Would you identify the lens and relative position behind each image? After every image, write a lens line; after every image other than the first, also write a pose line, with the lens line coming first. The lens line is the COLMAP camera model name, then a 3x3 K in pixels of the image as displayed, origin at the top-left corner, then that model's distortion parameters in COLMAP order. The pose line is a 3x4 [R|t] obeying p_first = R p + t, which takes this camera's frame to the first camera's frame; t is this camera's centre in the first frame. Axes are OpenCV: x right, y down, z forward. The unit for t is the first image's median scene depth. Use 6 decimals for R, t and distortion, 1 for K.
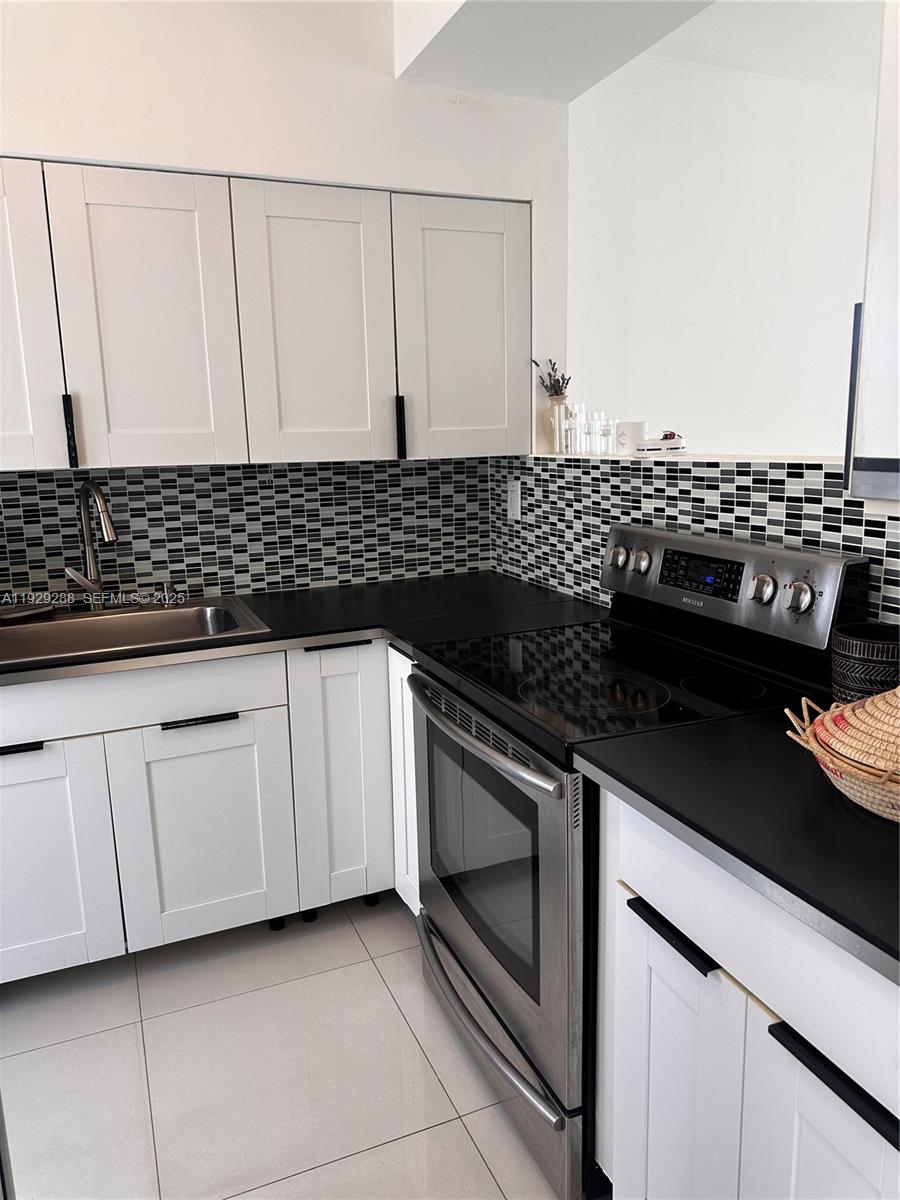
lens RADIAL K [[857.5, 0, 486.1], [0, 857.5, 601.2], [0, 0, 1]] dist [0.050672, -0.034369]
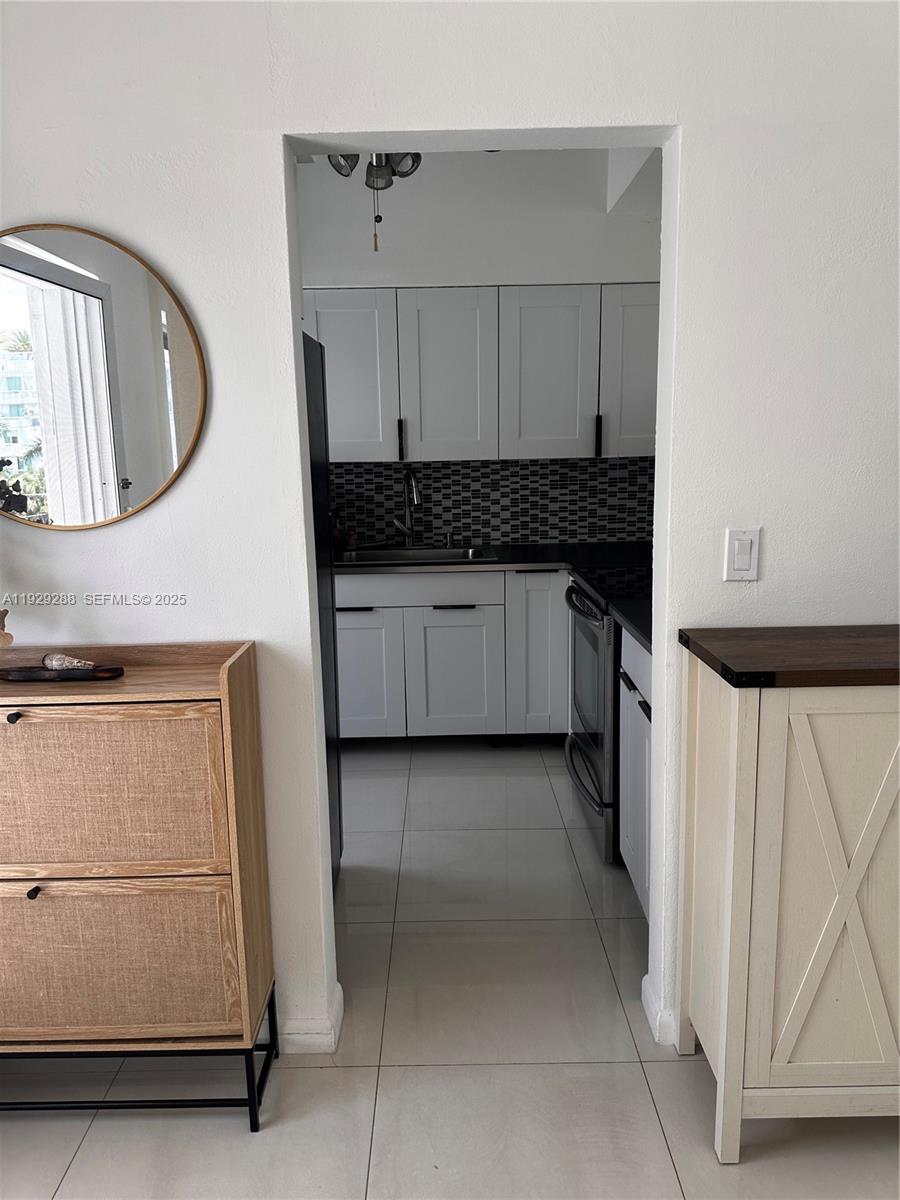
lens RADIAL K [[857.5, 0, 448.6], [0, 857.5, 598.0], [0, 0, 1]] dist [0.050672, -0.034369]
pose [[0.913712, 0.070565, -0.400190, 0.268987], [-0.074948, 0.997176, 0.004710, 0.088335], [0.399392, 0.025689, 0.916420, -0.451420]]
